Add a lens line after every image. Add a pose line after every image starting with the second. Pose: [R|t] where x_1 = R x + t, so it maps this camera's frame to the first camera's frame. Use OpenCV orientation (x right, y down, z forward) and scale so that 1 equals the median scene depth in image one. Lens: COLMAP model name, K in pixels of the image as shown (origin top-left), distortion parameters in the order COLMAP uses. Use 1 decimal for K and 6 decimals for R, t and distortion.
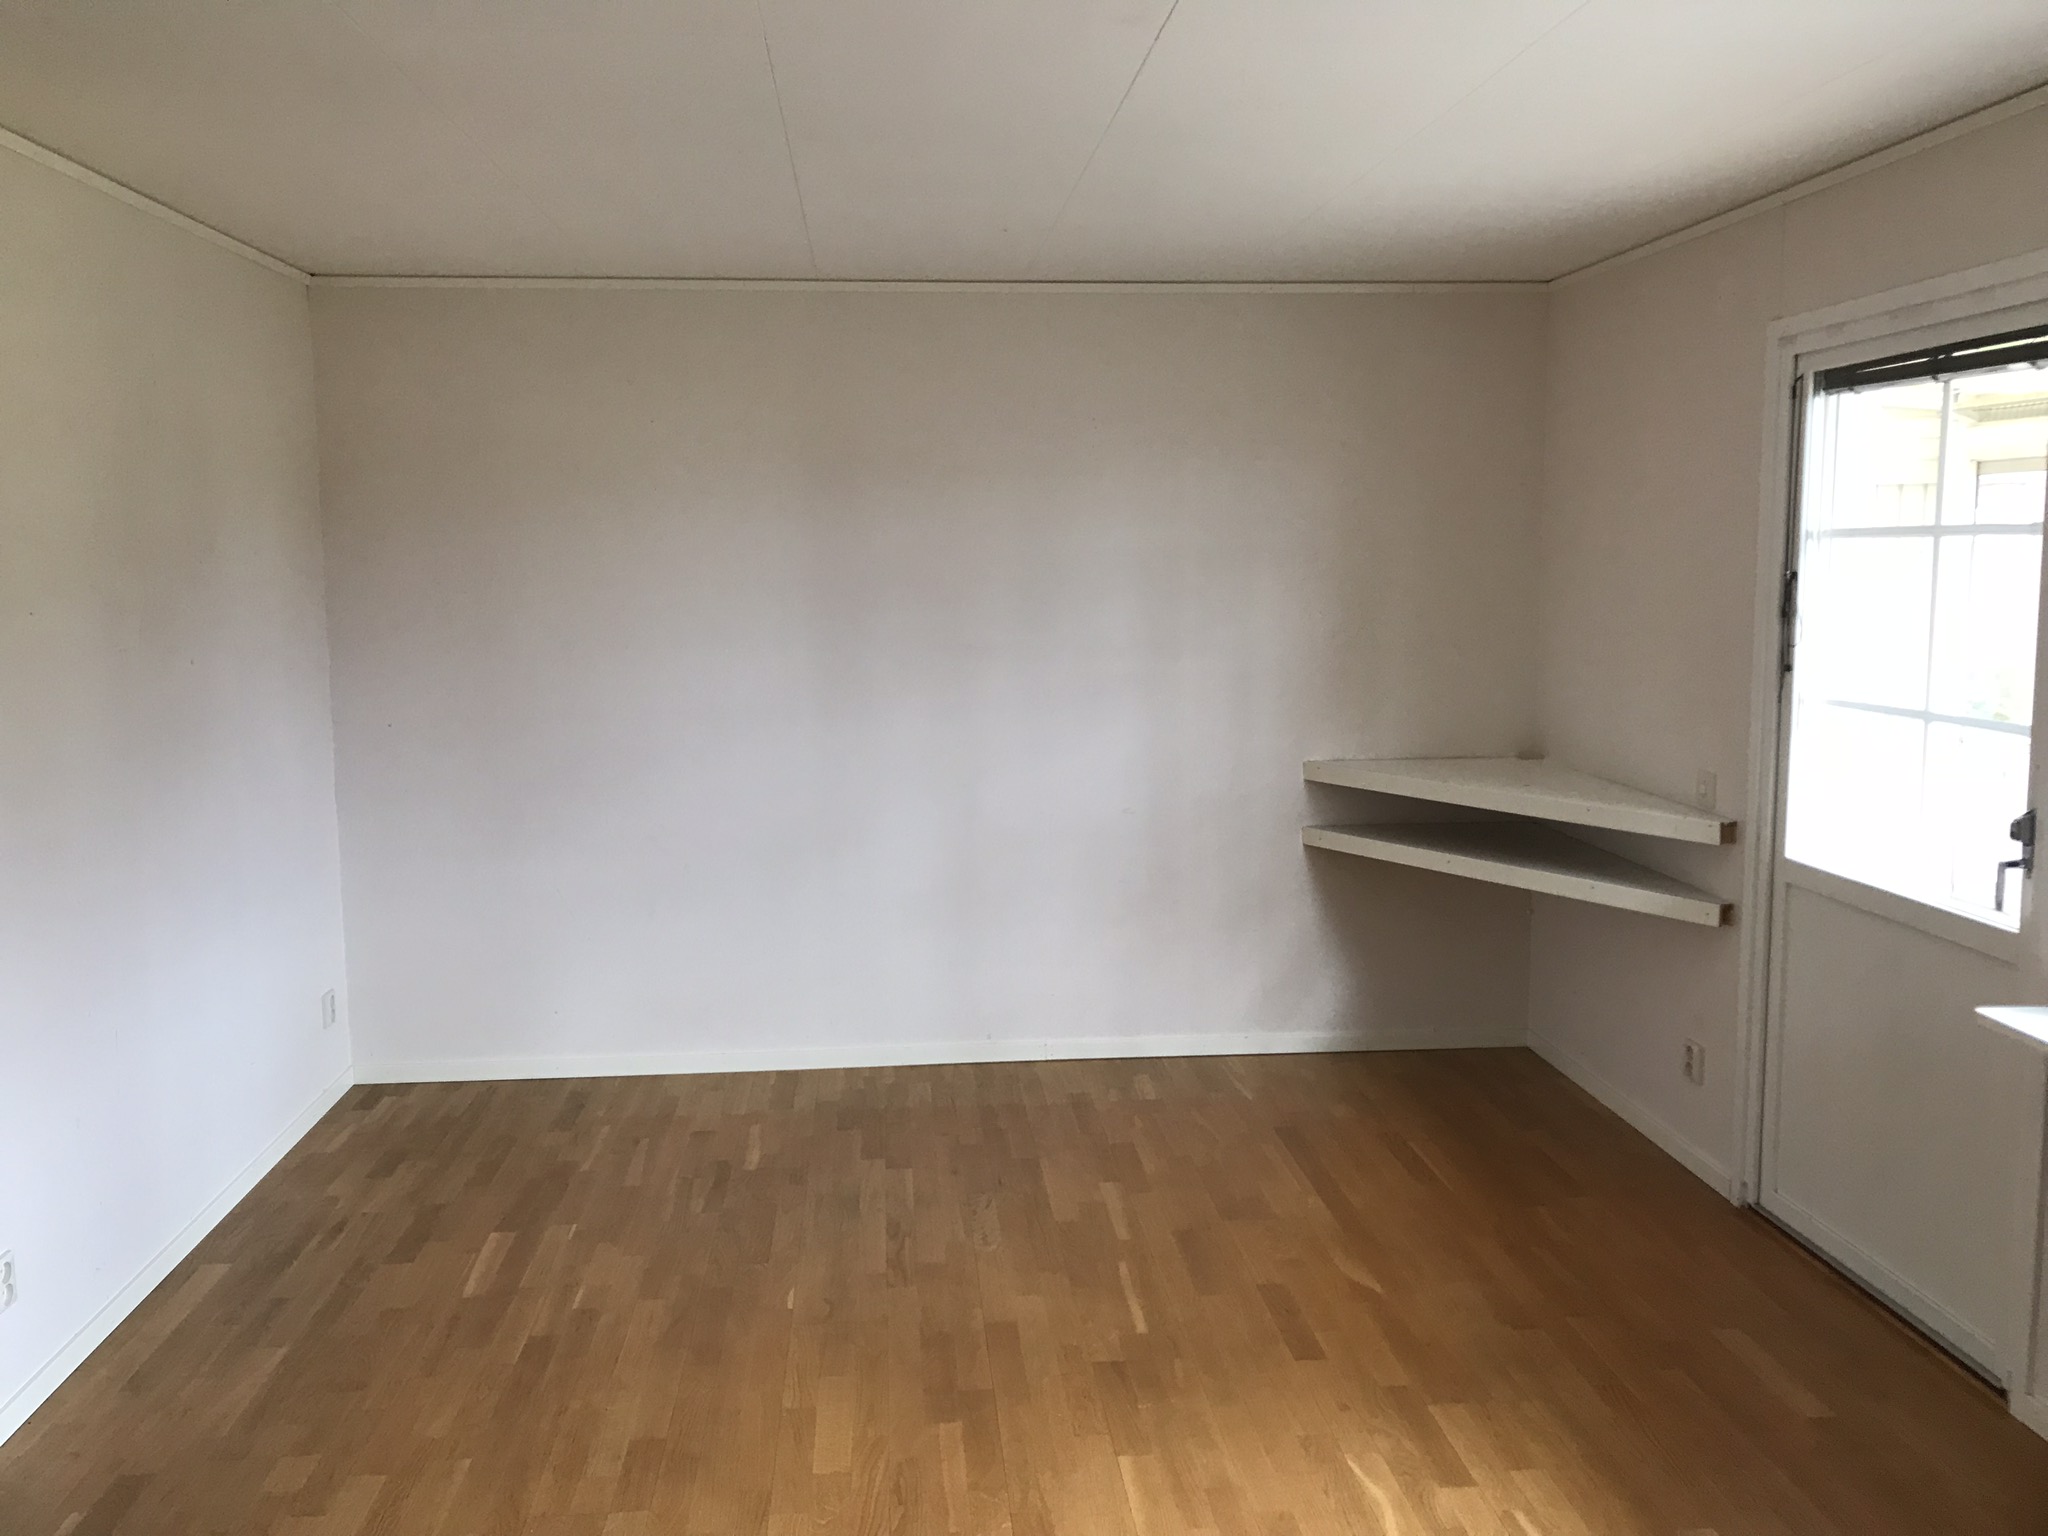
lens RADIAL K [[1629.7, 0, 1025.5], [0, 1629.7, 740.0], [0, 0, 1]] dist [-0.024870, -0.003152]
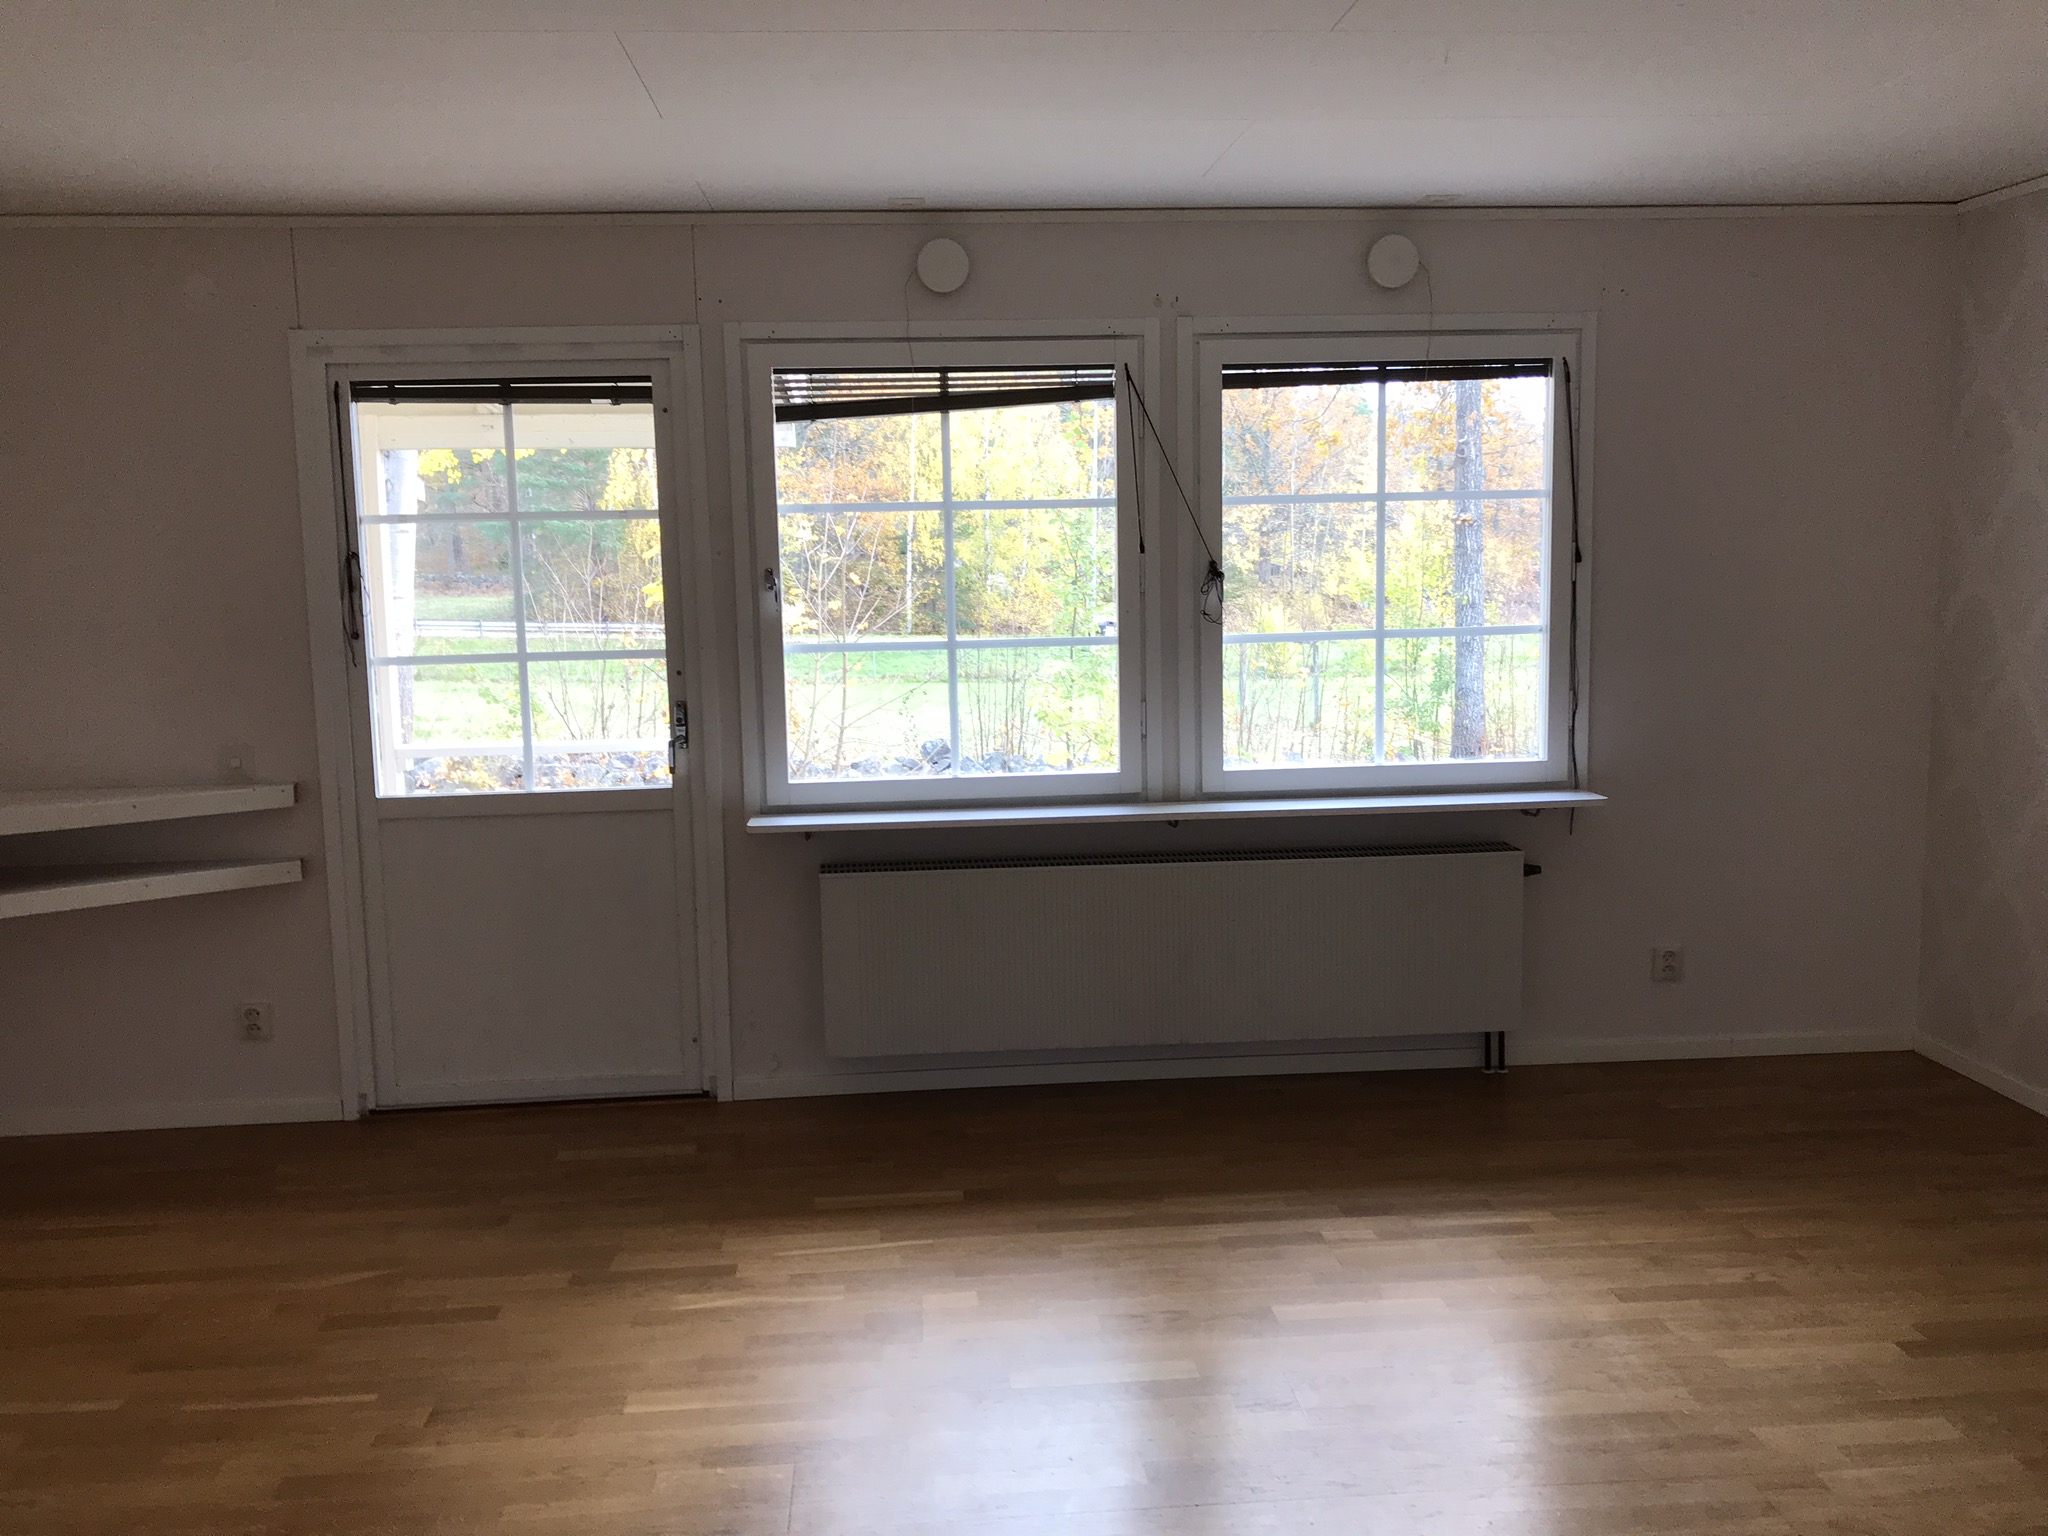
lens RADIAL K [[1588.8, 0, 1023.1], [0, 1588.8, 710.1], [0, 0, 1]] dist [0.001890, -0.007178]
pose [[0.019337, -0.100322, 0.994767, -0.691907], [0.137078, 0.985823, 0.096756, -0.038451], [-0.990372, 0.134490, 0.032815, 0.526768]]
